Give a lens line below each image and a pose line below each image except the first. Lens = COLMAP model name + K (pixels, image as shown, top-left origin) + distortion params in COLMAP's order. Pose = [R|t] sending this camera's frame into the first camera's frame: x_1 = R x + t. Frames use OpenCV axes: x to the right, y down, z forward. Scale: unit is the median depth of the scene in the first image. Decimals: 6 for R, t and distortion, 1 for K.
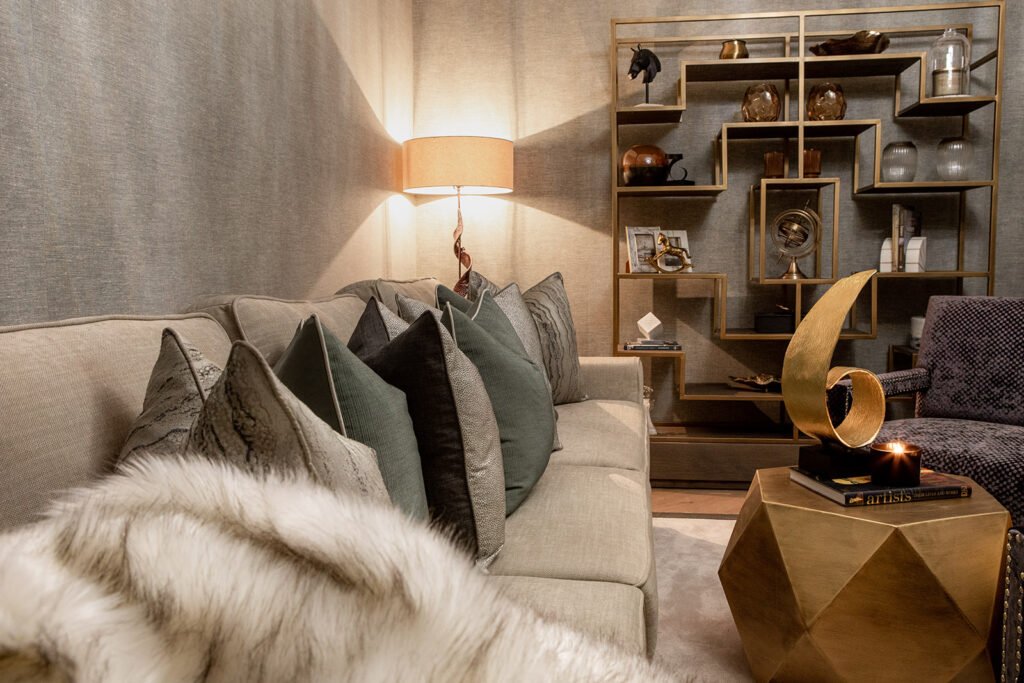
lens RADIAL K [[987.8, 0, 512.4], [0, 987.8, 402.3], [0, 0, 1]] dist [-0.081870, 0.125009]
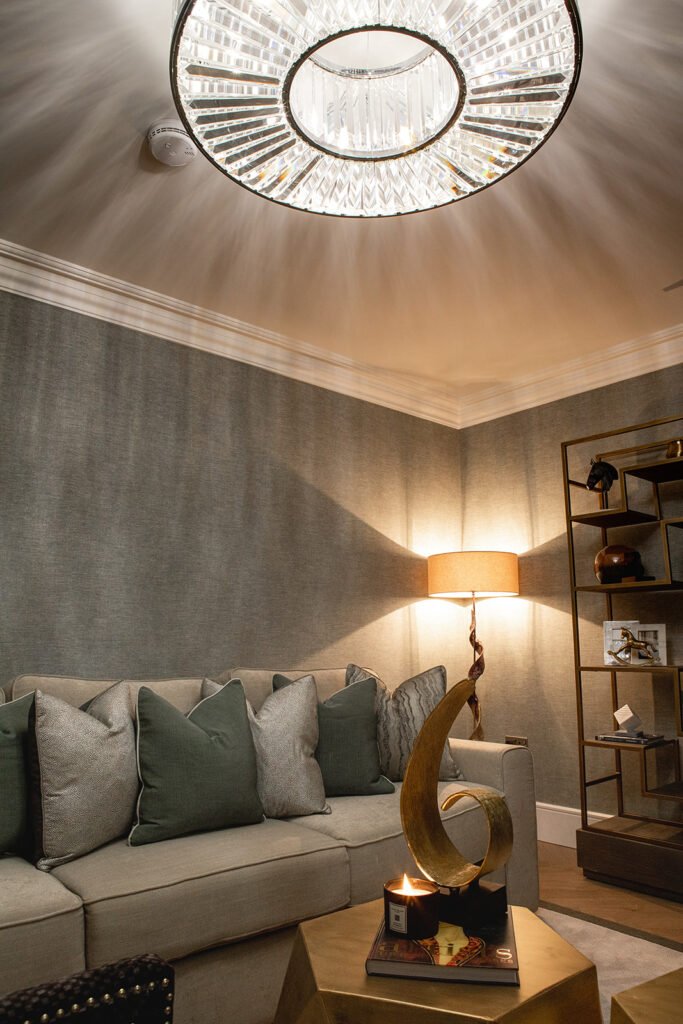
lens RADIAL K [[836.5, 0, 341.5], [0, 836.5, 512.0], [0, 0, 1]] dist [-0.102104, 0.003762]
pose [[0.684519, -0.104298, -0.721495, 0.586050], [-0.108630, 0.964069, -0.242426, -0.046247], [0.720856, 0.244322, 0.648594, 0.190213]]
